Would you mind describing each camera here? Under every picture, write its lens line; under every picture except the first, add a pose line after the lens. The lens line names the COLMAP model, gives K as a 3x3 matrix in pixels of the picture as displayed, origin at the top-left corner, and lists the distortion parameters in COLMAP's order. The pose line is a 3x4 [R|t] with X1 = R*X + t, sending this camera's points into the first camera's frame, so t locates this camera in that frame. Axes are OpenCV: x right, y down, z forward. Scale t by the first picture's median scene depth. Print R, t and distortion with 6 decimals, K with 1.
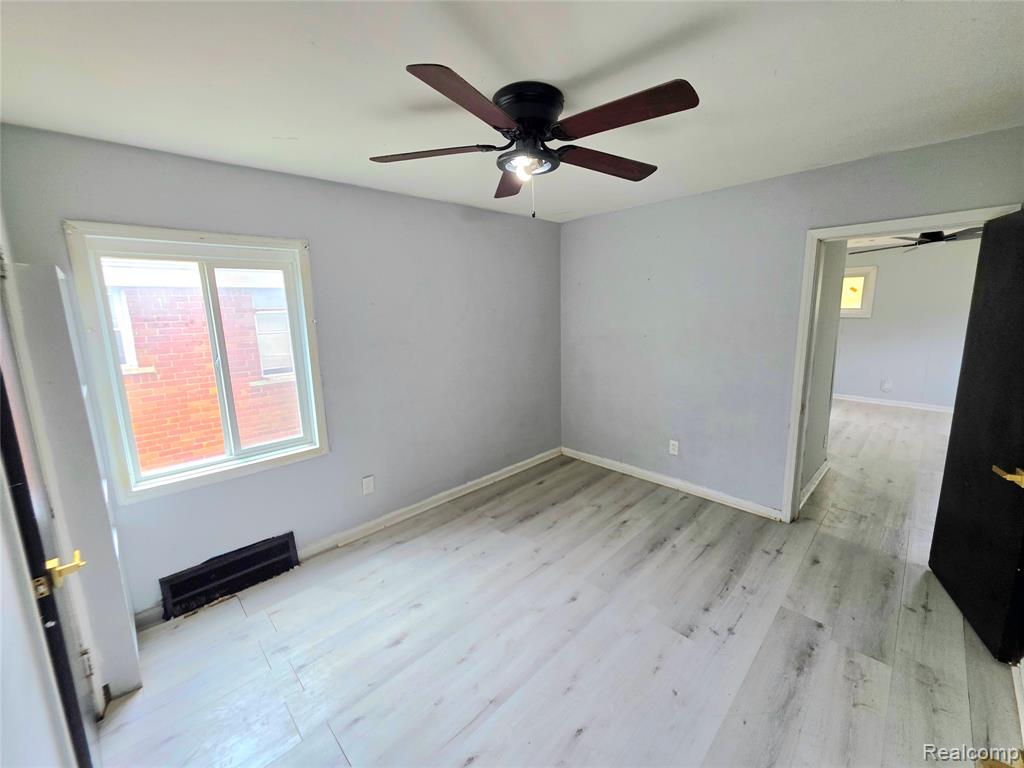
lens RADIAL K [[413.5, 0, 518.9], [0, 413.5, 381.0], [0, 0, 1]] dist [0.001509, -0.000364]
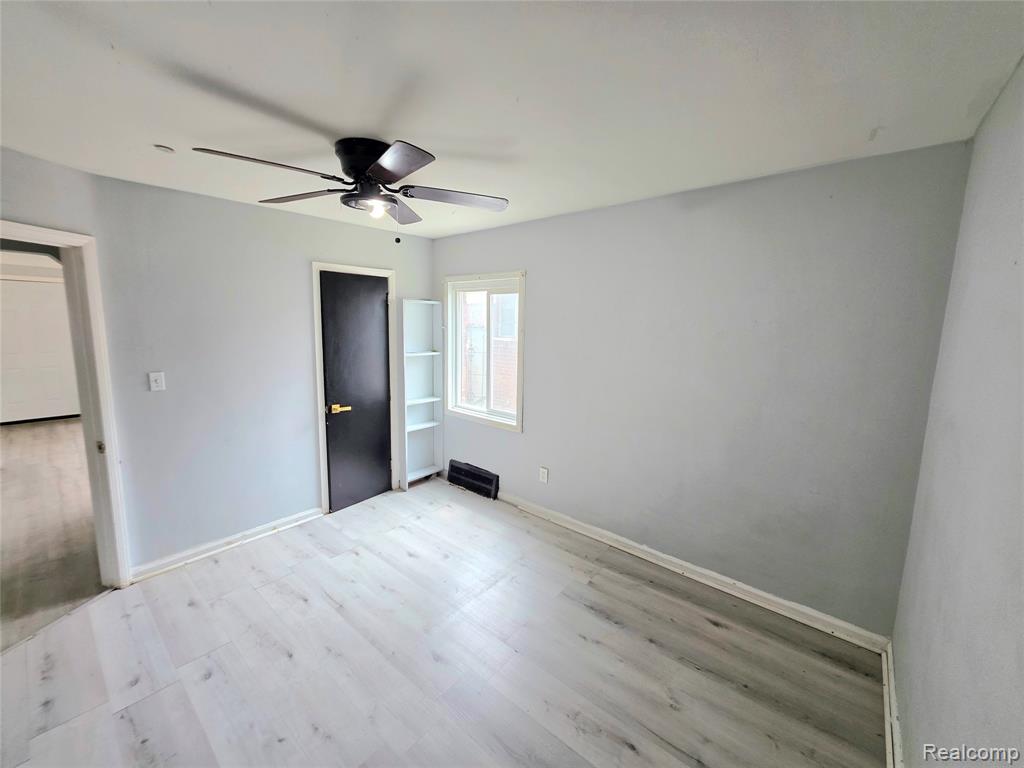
lens RADIAL K [[413.5, 0, 516.9], [0, 413.5, 377.9], [0, 0, 1]] dist [0.001509, -0.000364]
pose [[0.083165, 0.170995, -0.981756, 0.655951], [-0.195184, 0.968882, 0.152218, -0.156995], [0.977234, 0.178964, 0.113952, 0.692336]]
